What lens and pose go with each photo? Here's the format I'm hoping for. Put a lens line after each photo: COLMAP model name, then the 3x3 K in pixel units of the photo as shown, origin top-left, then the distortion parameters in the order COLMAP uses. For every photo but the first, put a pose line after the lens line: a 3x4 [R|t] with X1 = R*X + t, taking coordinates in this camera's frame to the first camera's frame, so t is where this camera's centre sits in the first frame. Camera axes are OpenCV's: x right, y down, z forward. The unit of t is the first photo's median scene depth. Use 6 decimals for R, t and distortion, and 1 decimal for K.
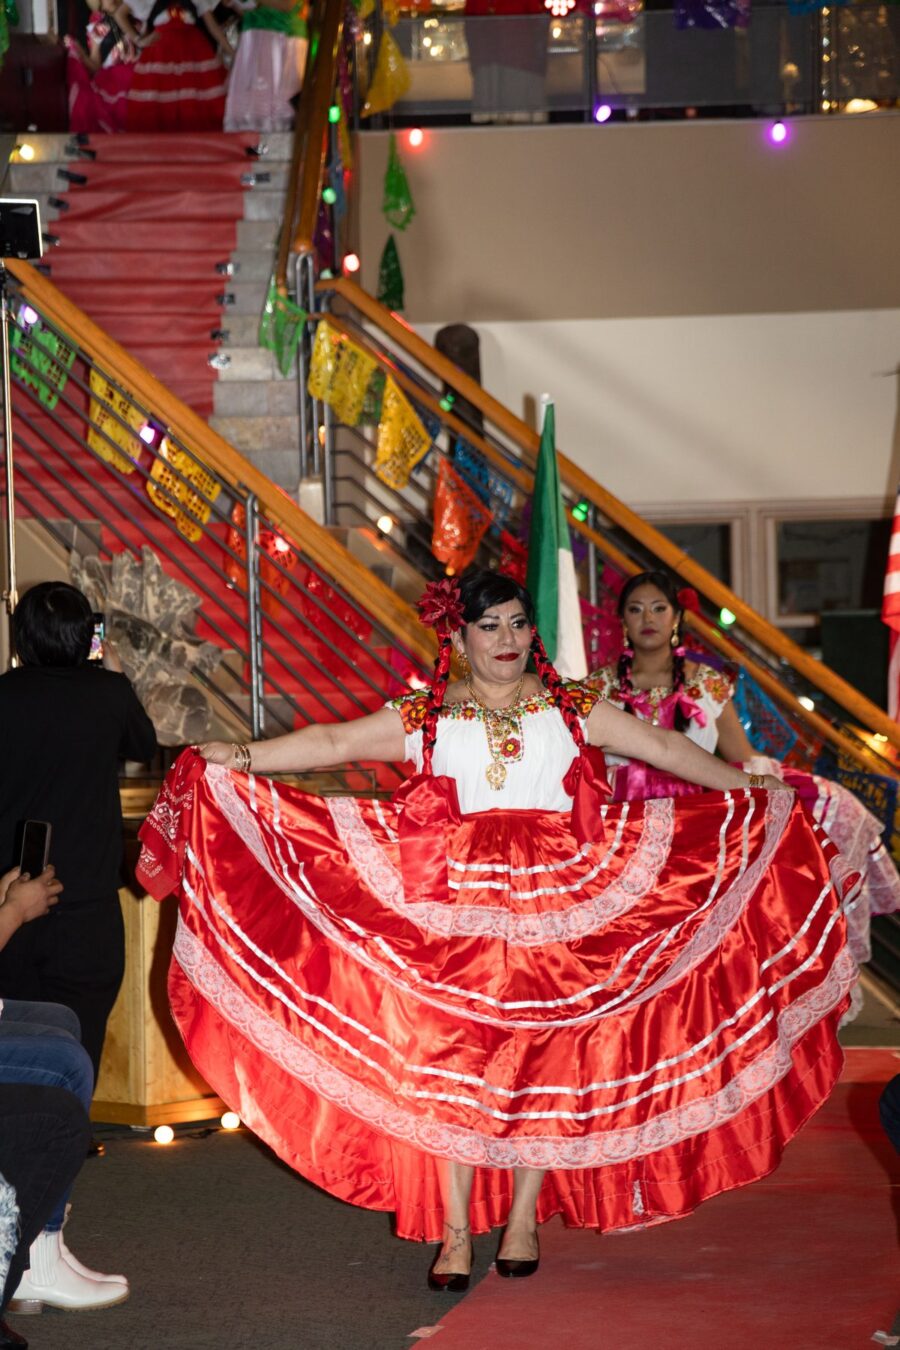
lens RADIAL K [[3415.0, 0, 450.0], [0, 3415.0, 675.0], [0, 0, 1]] dist [0.510928, 0.058876]
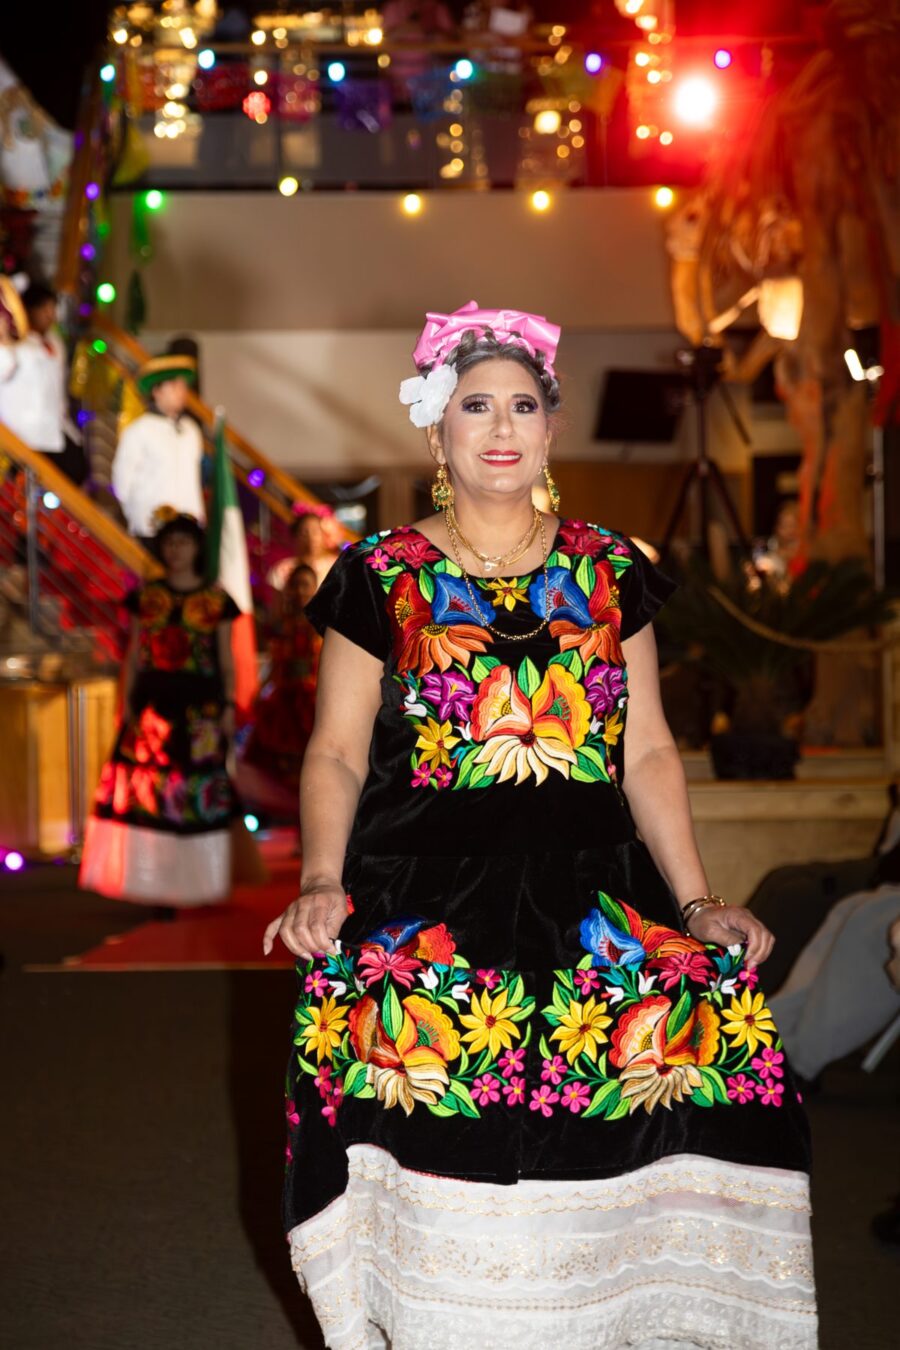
lens RADIAL K [[3415.0, 0, 450.0], [0, 3415.0, 675.0], [0, 0, 1]] dist [0.510928, 0.058876]
pose [[0.998547, 0.003780, 0.053762, 0.041358], [-0.005335, 0.999571, 0.028814, -0.005106], [-0.053630, -0.029058, 0.998138, -0.481346]]
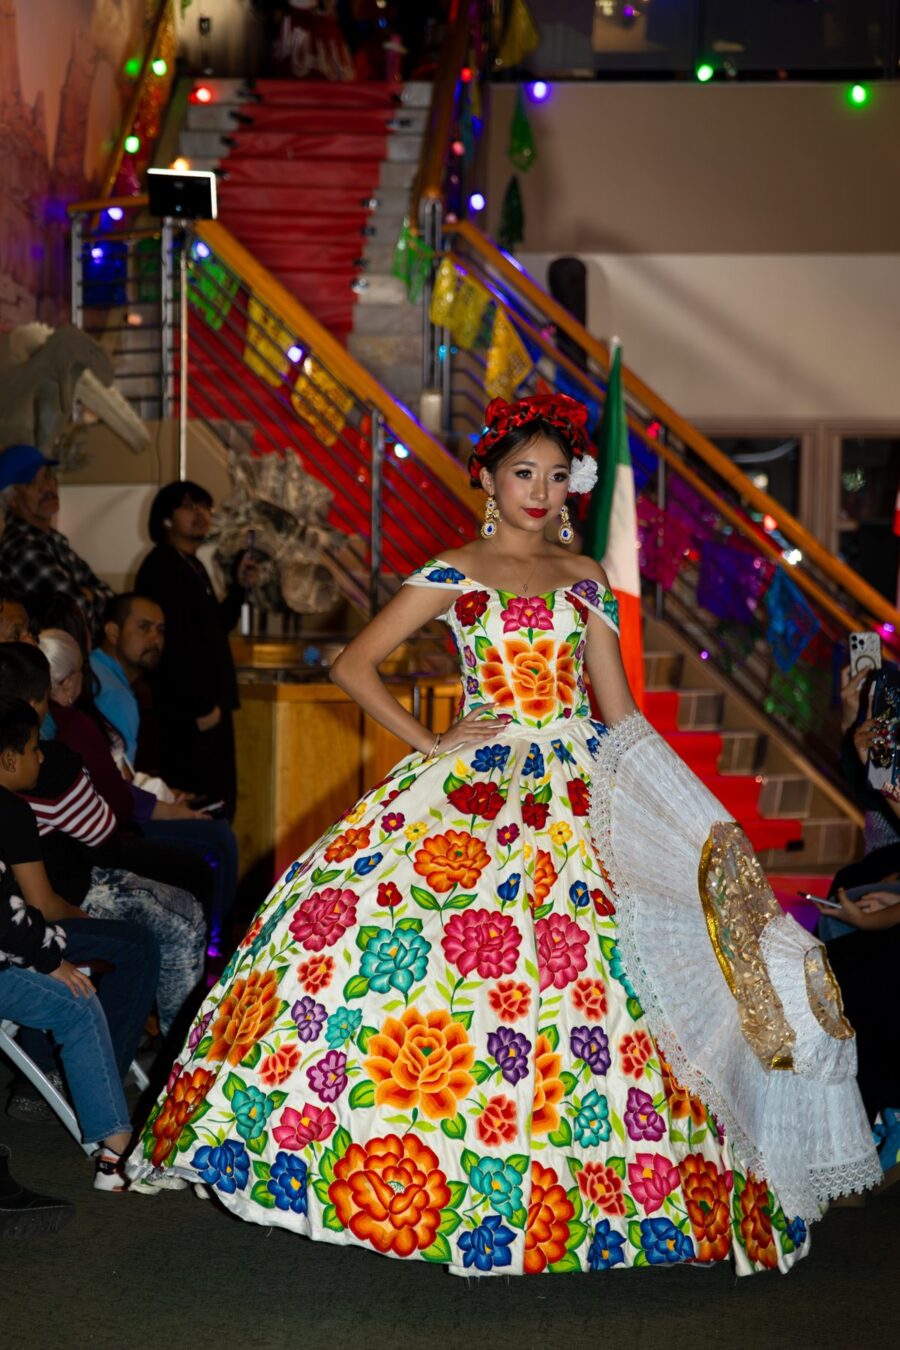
lens RADIAL K [[3568.0, 0, 450.0], [0, 3568.0, 675.0], [0, 0, 1]] dist [0.634190, -0.499954]
pose [[0.998228, 0.039199, -0.044778, 0.025666], [-0.037630, 0.998666, 0.035367, -0.003771], [0.046104, -0.033619, 0.998371, -0.244426]]
